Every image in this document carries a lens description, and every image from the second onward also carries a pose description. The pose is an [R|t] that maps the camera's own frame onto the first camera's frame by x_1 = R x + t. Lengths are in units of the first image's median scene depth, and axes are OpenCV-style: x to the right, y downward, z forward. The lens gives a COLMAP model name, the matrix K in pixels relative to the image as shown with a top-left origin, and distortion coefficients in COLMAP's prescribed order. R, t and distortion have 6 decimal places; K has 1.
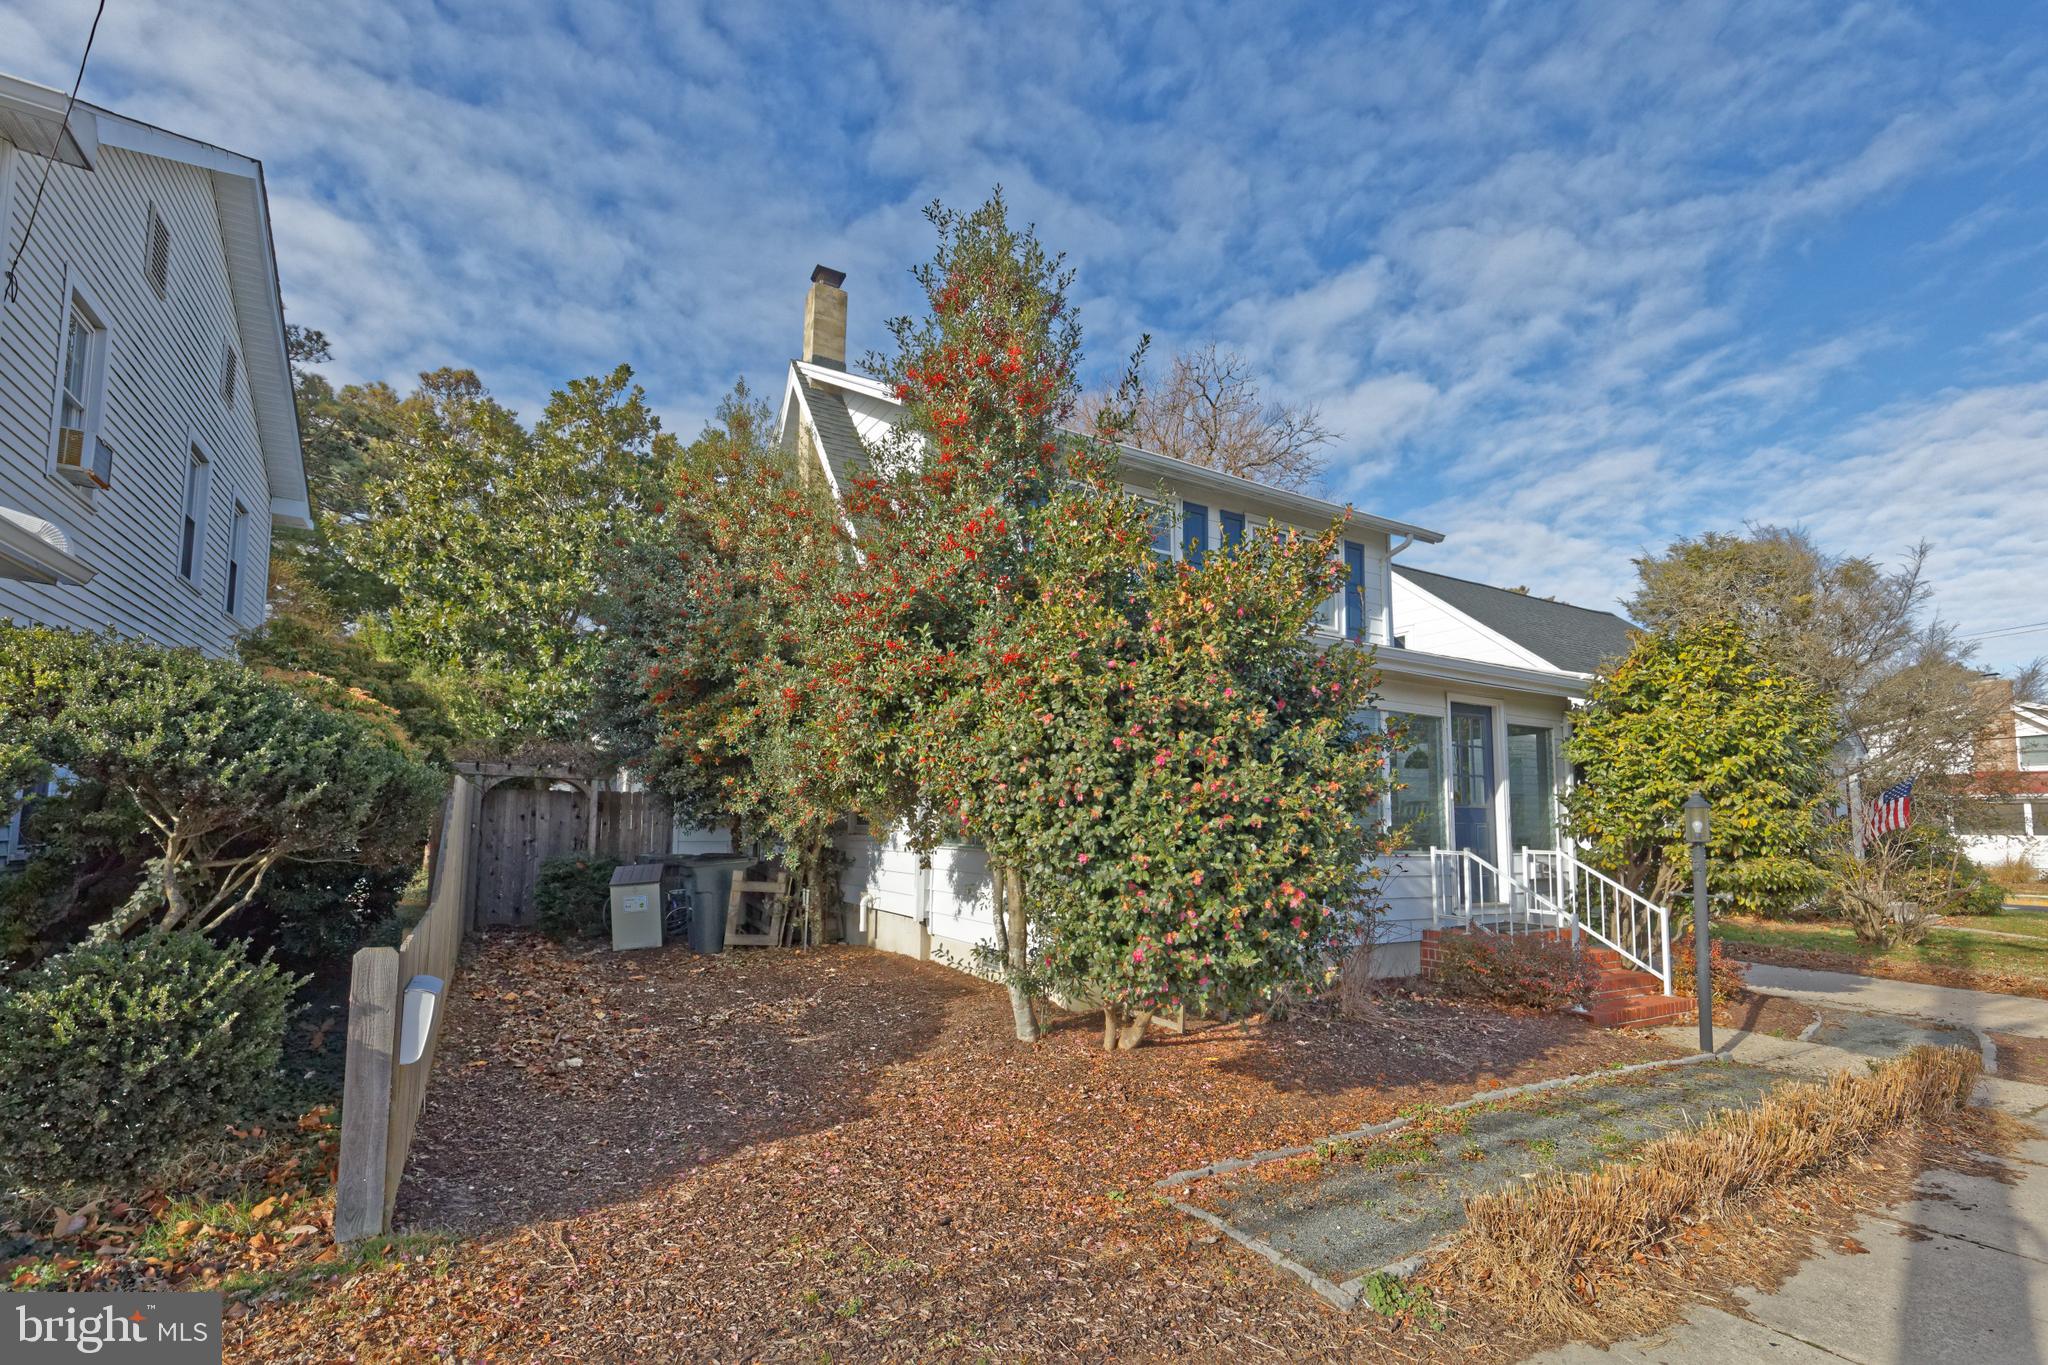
lens RADIAL K [[918.1, 0, 1027.8], [0, 918.1, 724.3], [0, 0, 1]] dist [0.002392, 0.008719]
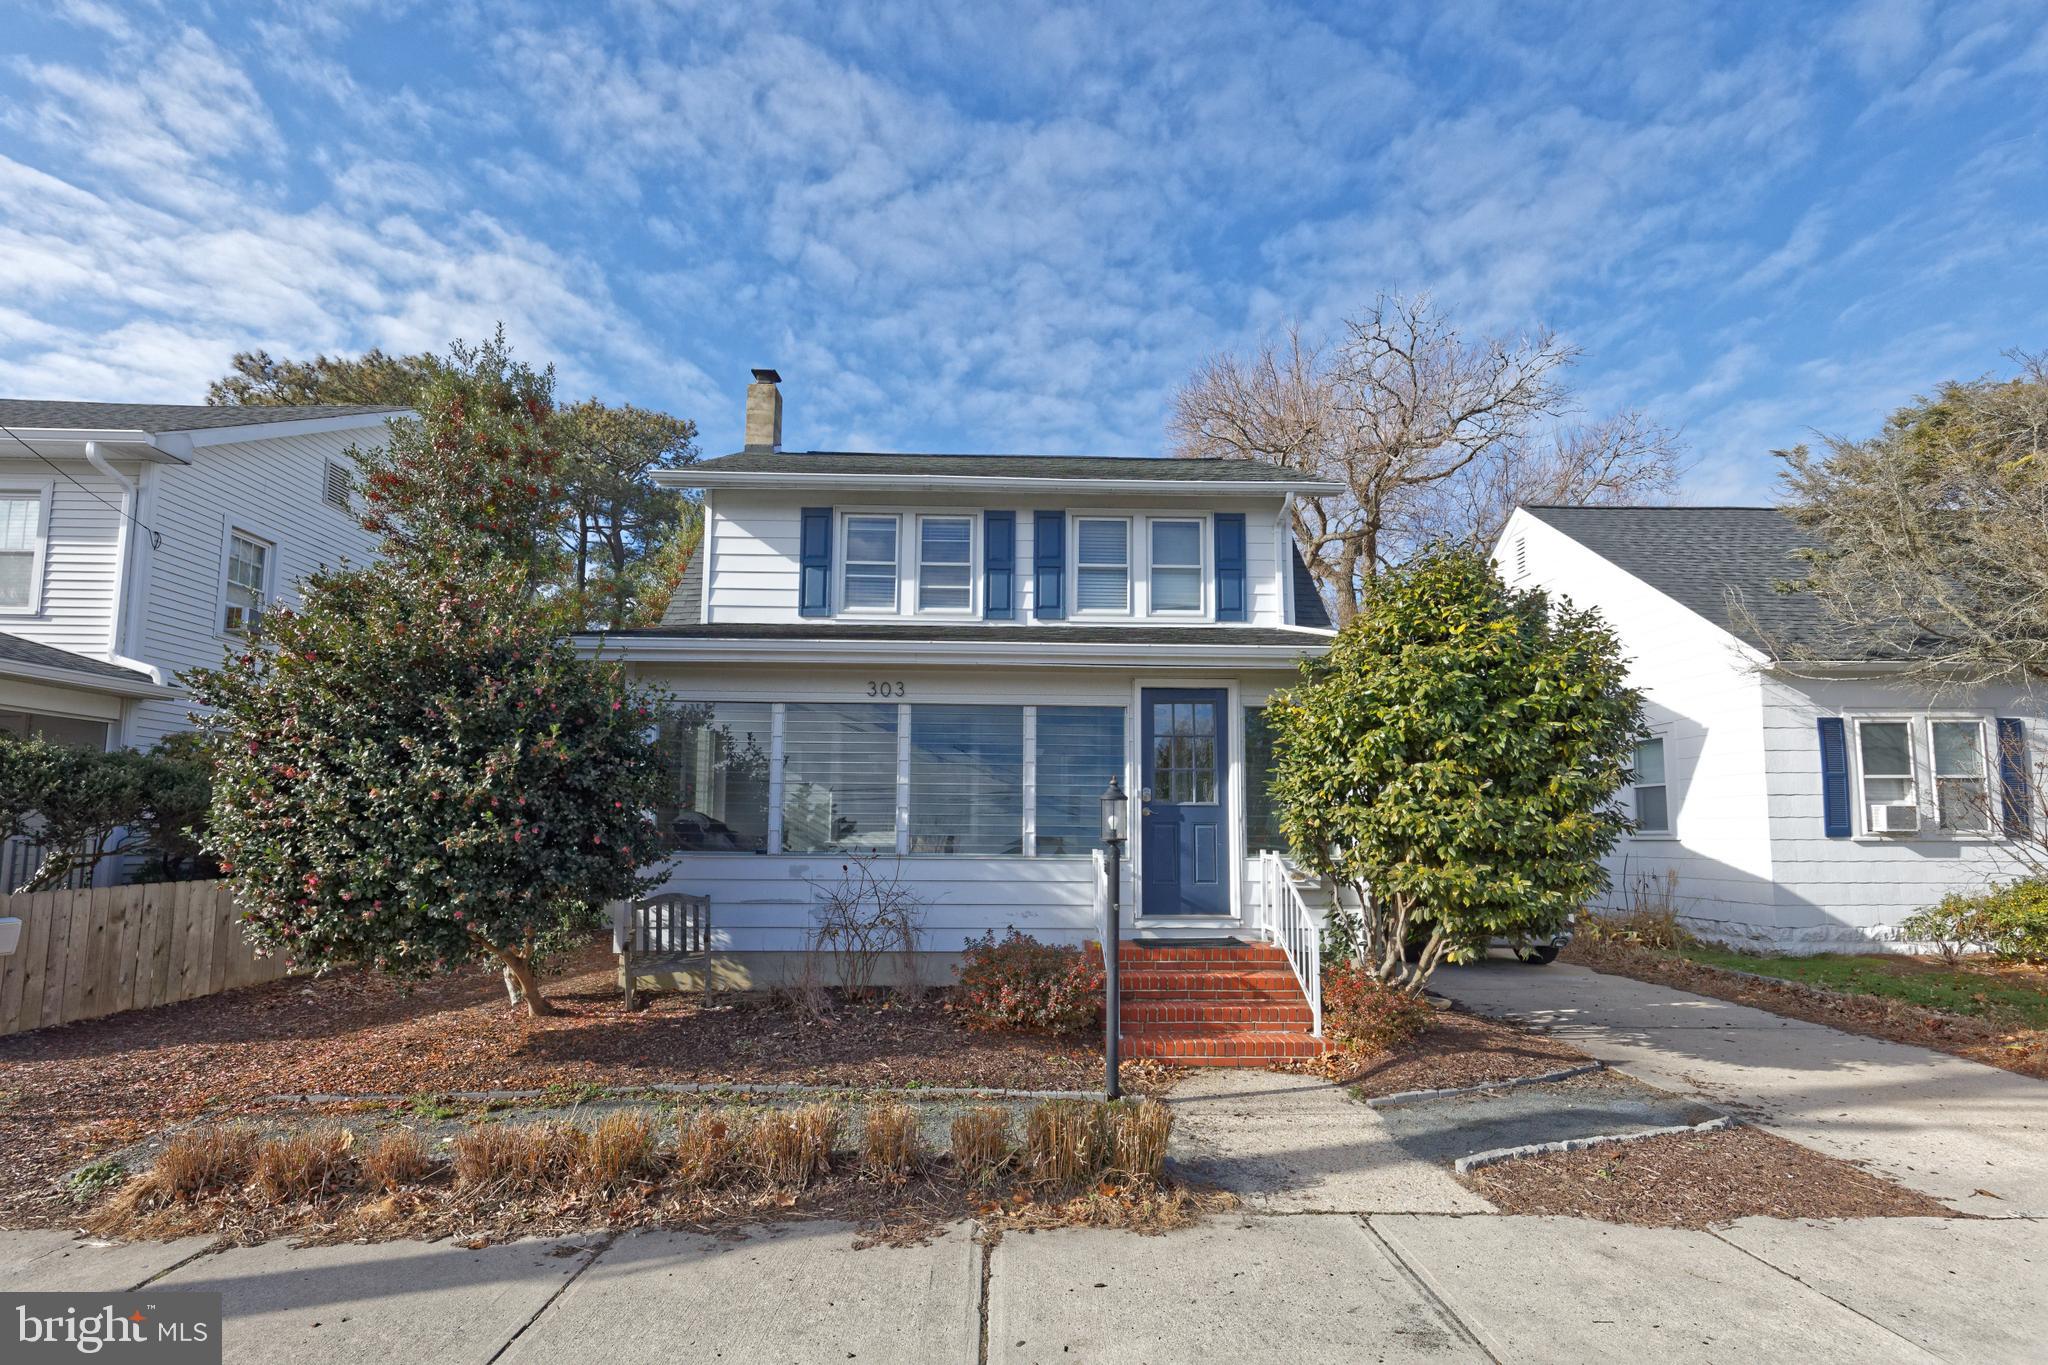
lens RADIAL K [[893.0, 0, 1029.1], [0, 893.0, 725.5], [0, 0, 1]] dist [0.002767, 0.000192]
pose [[0.872159, -0.067431, -0.484554, 0.716774], [0.059818, 0.997722, -0.031177, 0.029586], [0.485553, -0.001793, 0.874206, 0.167669]]
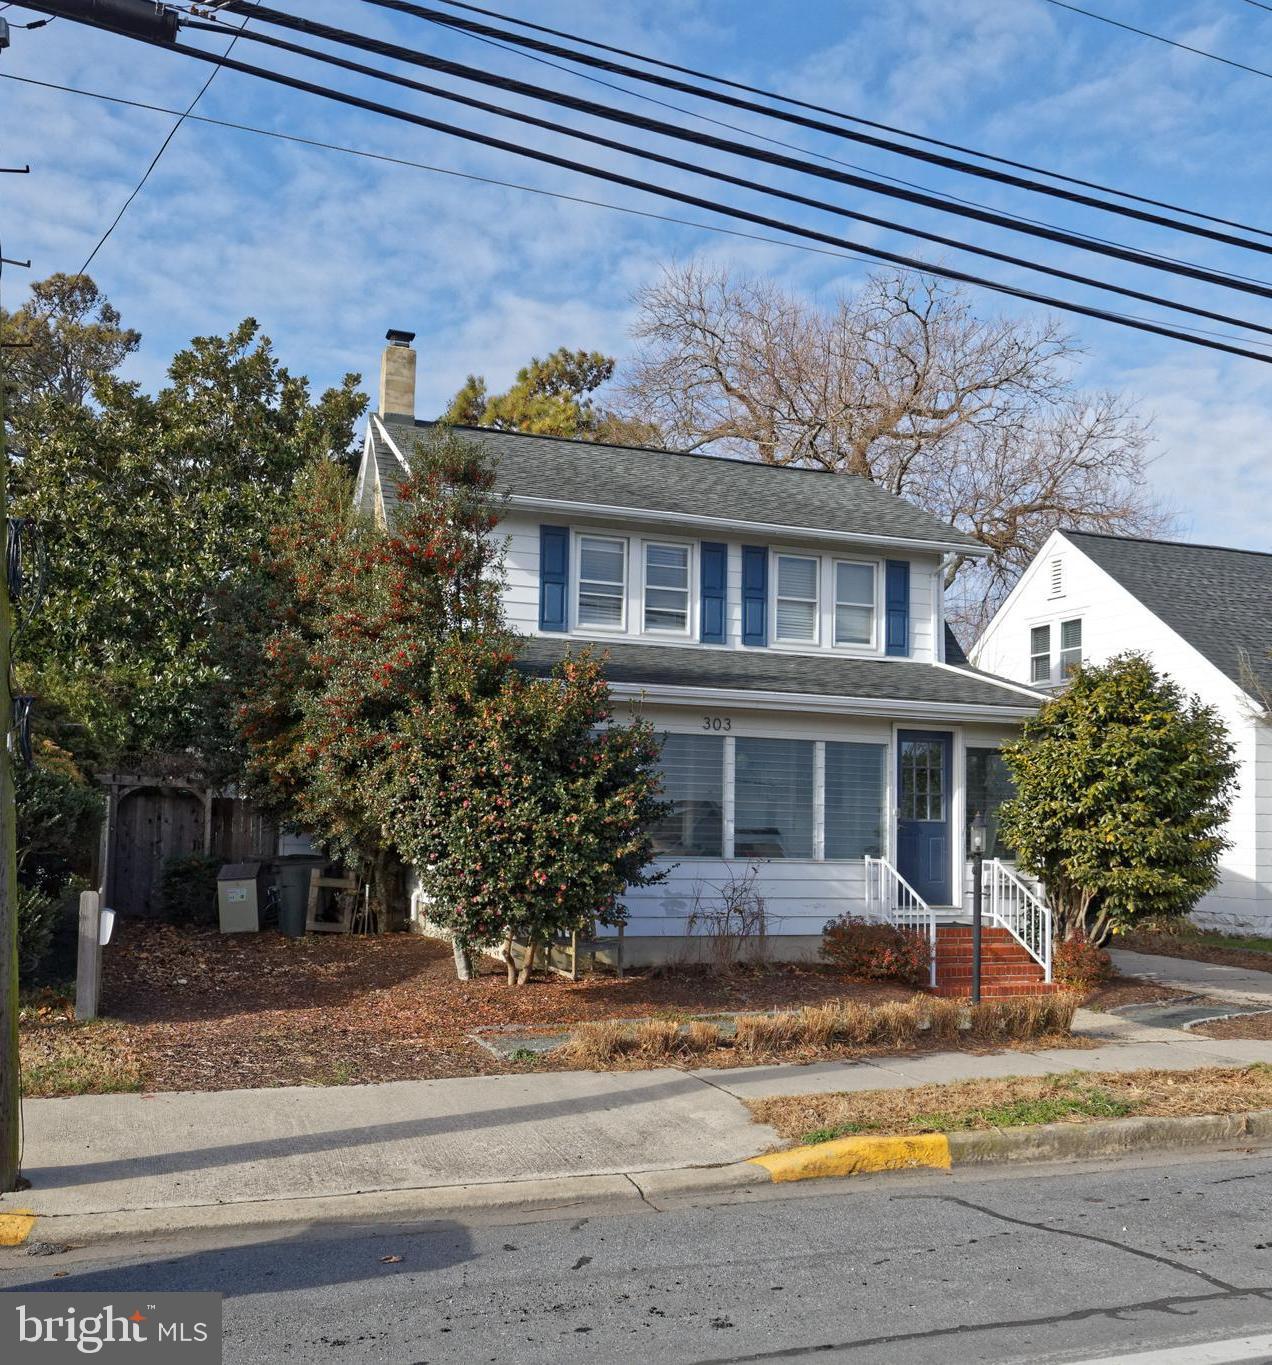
lens RADIAL K [[1391.6, 0, 636.0], [0, 1391.6, 682.5], [0, 0, 1]] dist [-0.045374, 0.150221]
pose [[0.986403, -0.008465, -0.164125, 0.386104], [0.009645, 0.999933, 0.006398, -0.090038], [0.164060, -0.007894, 0.986419, -0.700711]]
